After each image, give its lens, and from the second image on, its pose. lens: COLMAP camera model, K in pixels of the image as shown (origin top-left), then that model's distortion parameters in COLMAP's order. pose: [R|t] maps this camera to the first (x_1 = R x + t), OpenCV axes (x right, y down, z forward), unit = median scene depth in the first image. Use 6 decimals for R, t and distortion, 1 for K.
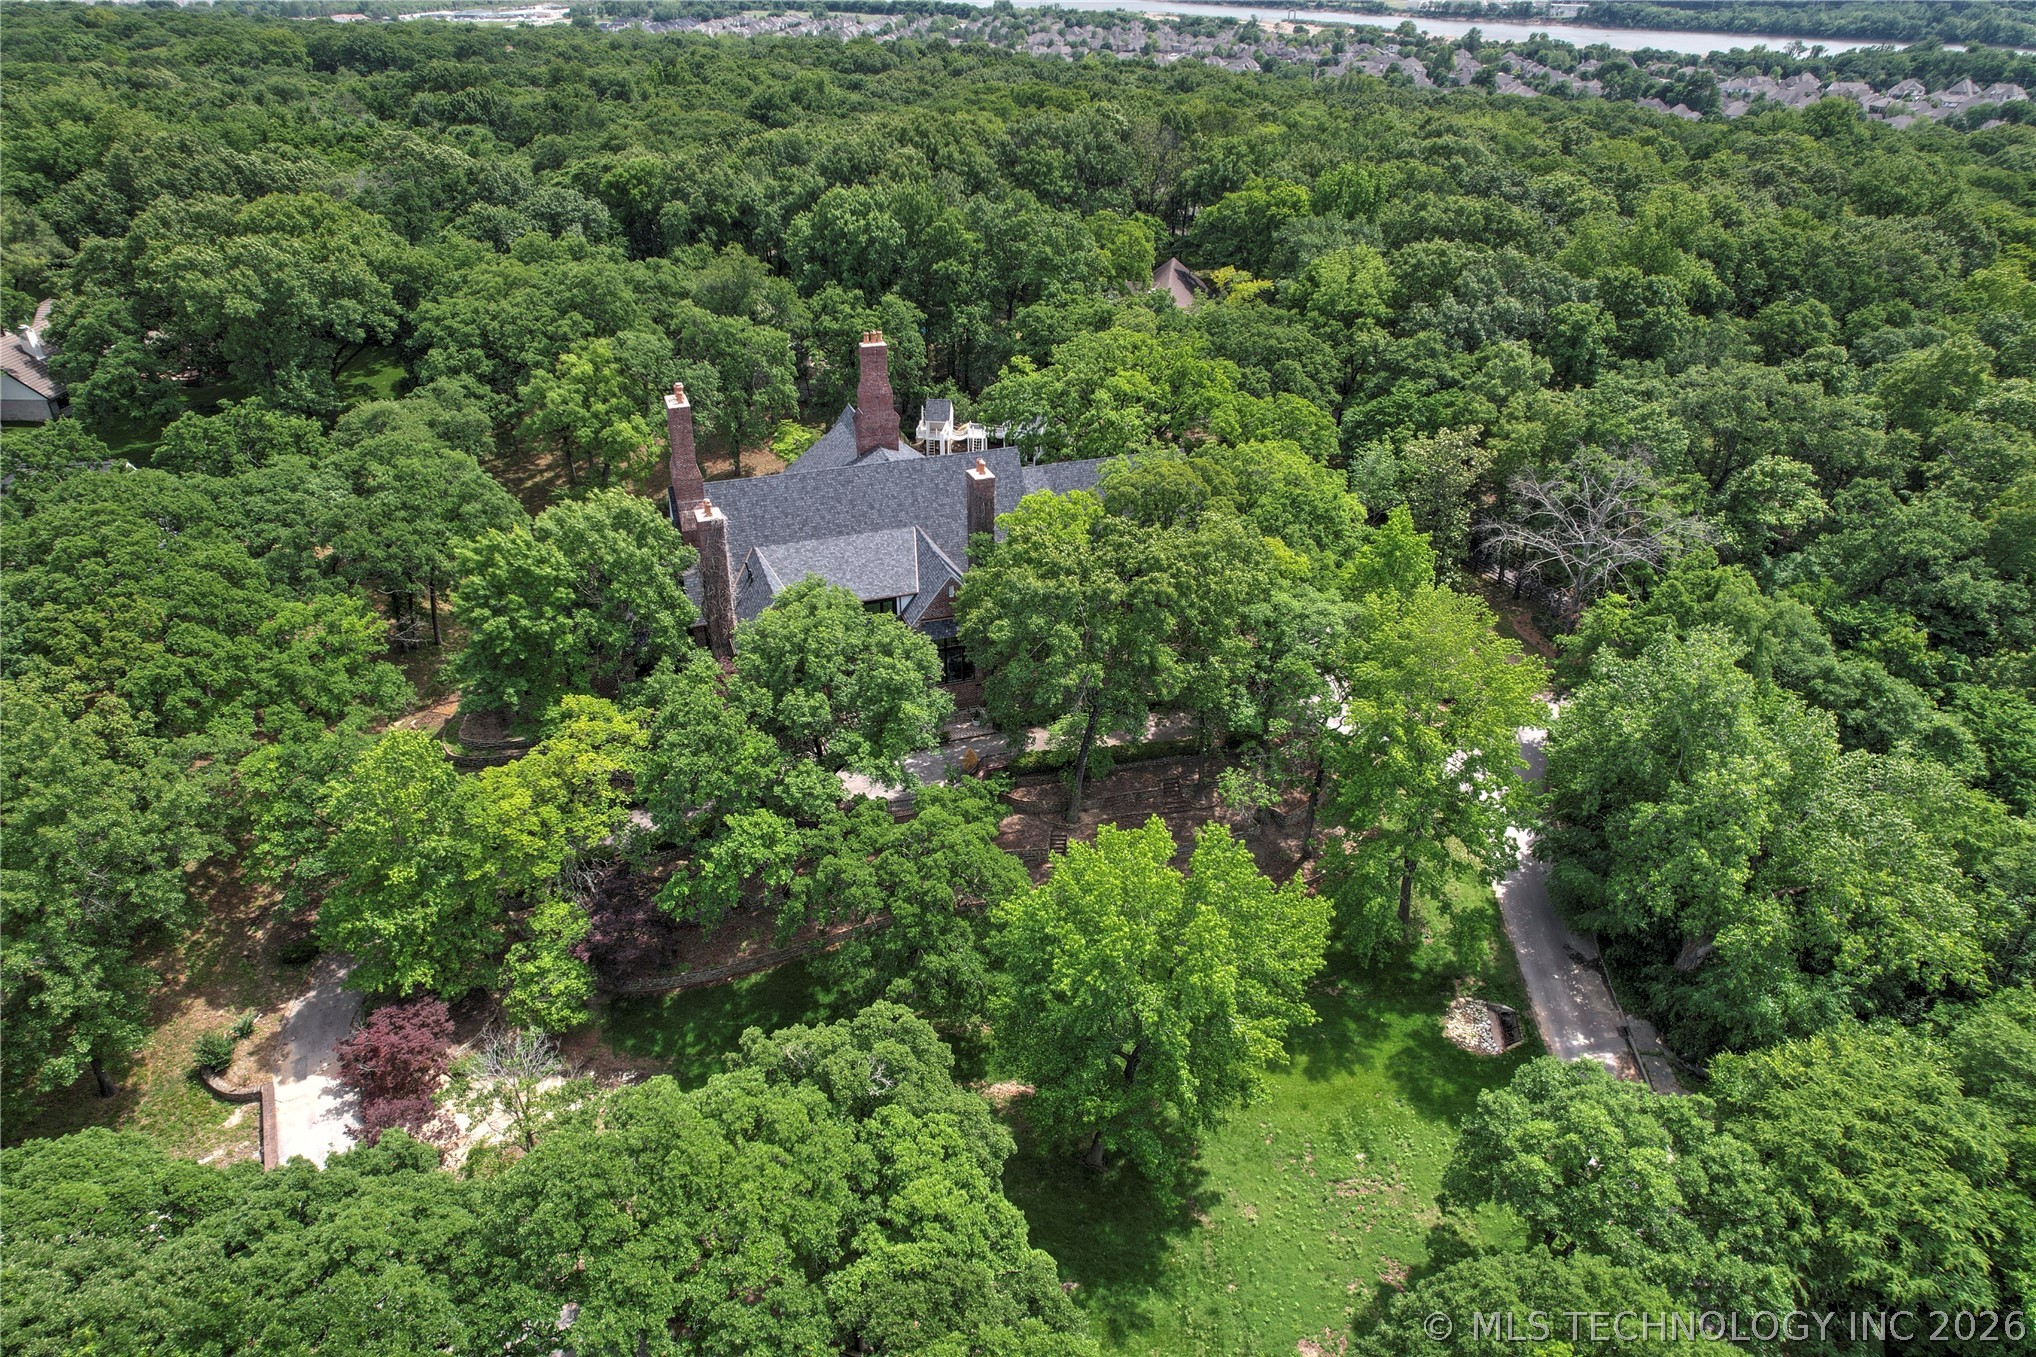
lens RADIAL K [[1280.7, 0, 1018.0], [0, 1280.7, 678.5], [0, 0, 1]] dist [0.001806, -0.000265]
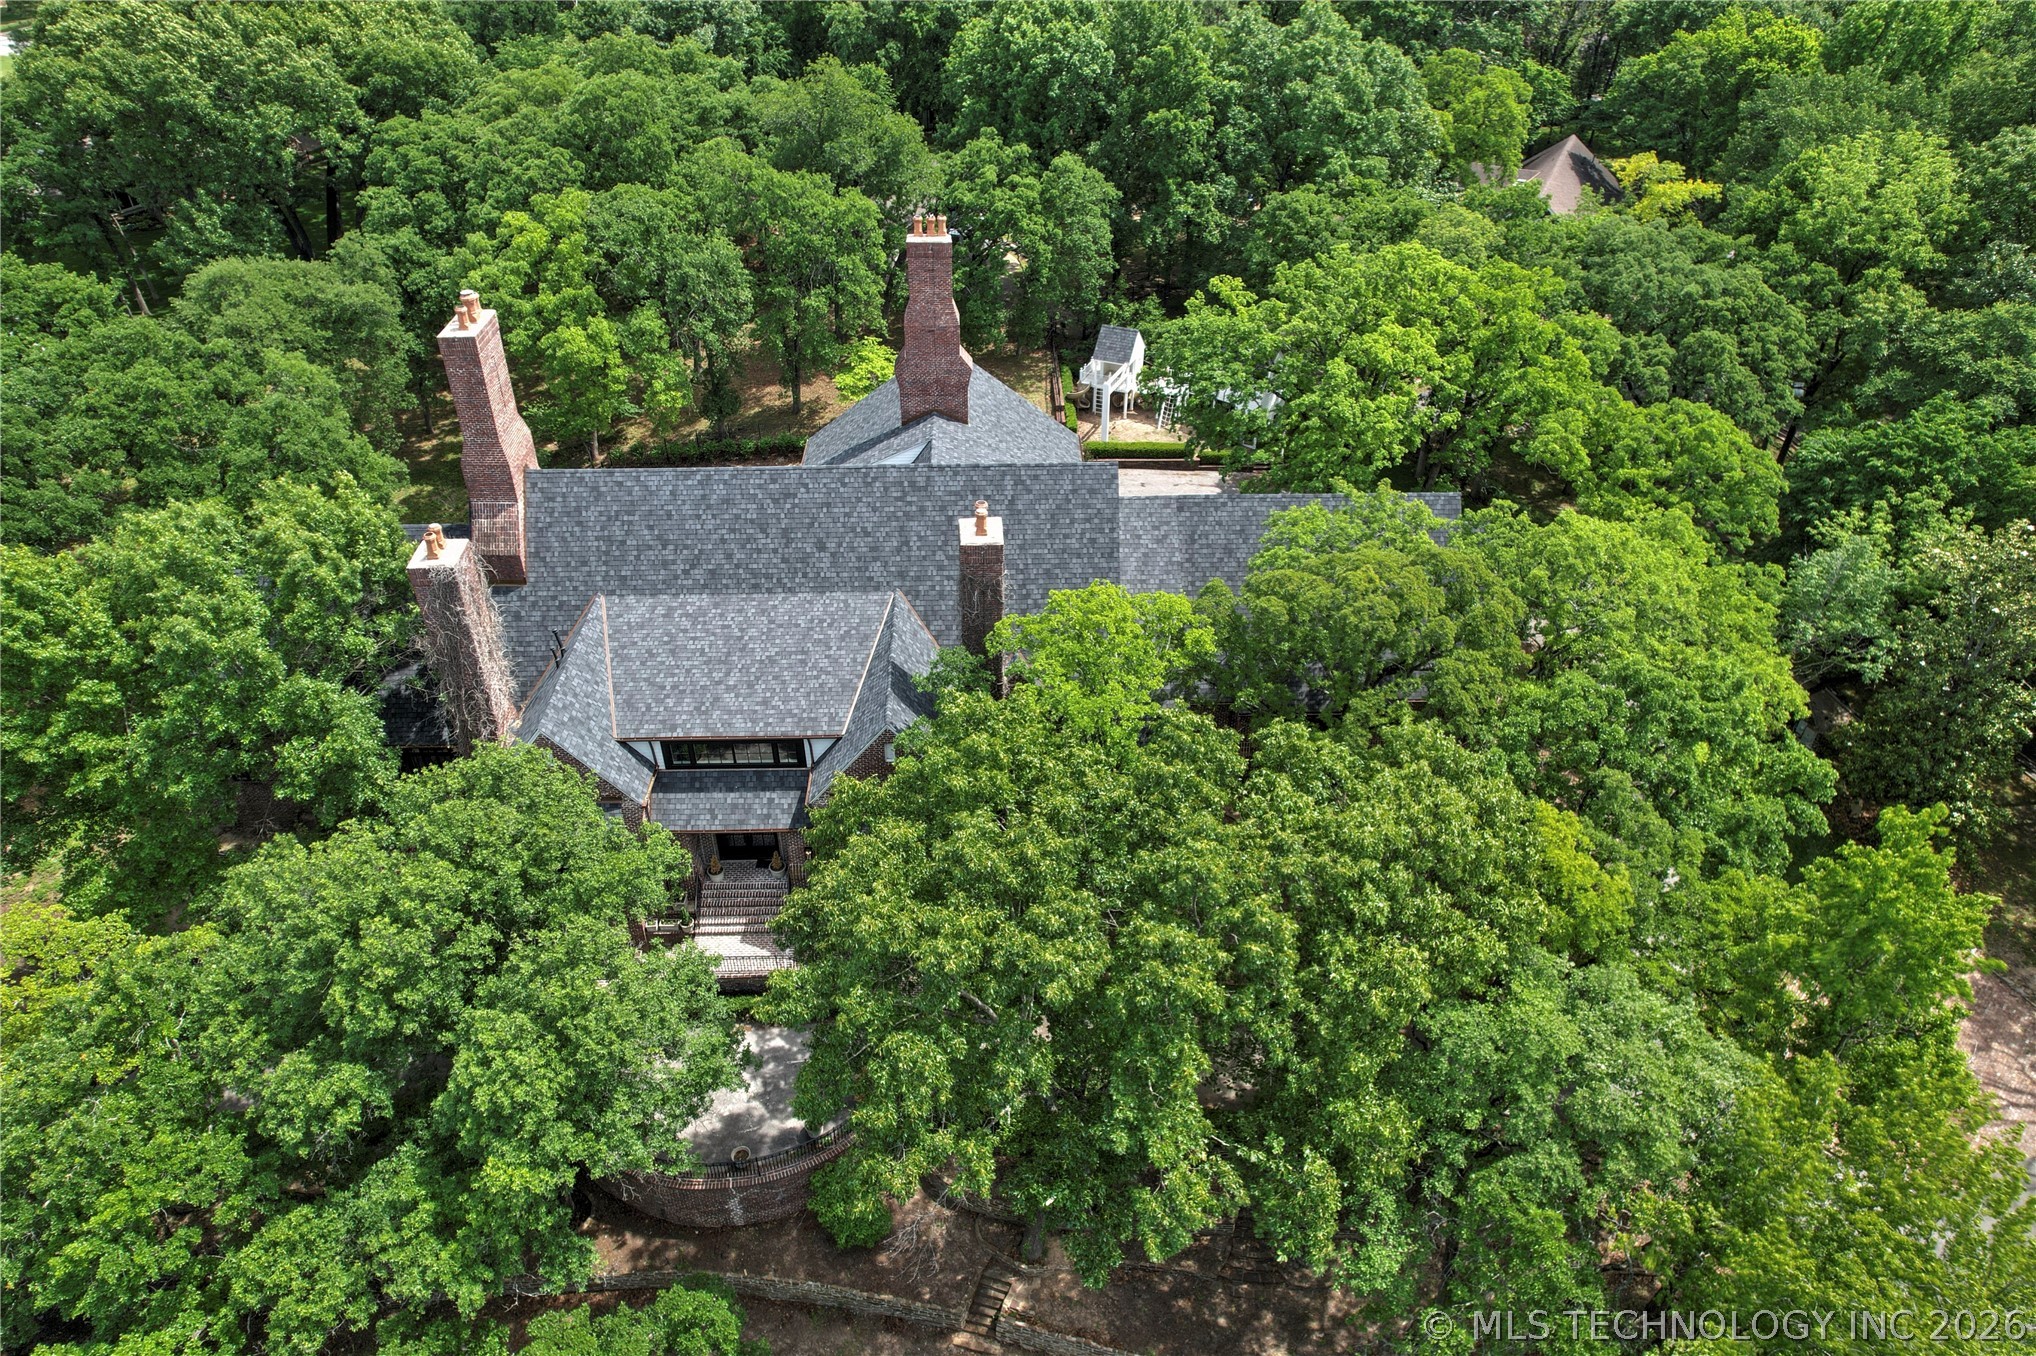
lens RADIAL K [[1272.3, 0, 1018.0], [0, 1272.3, 678.0], [0, 0, 1]] dist [-0.048213, 0.057641]
pose [[0.951565, 0.178592, -0.250259, 0.084388], [-0.152474, 0.980960, 0.120284, -0.117272], [0.266976, -0.076300, 0.960678, 0.370596]]
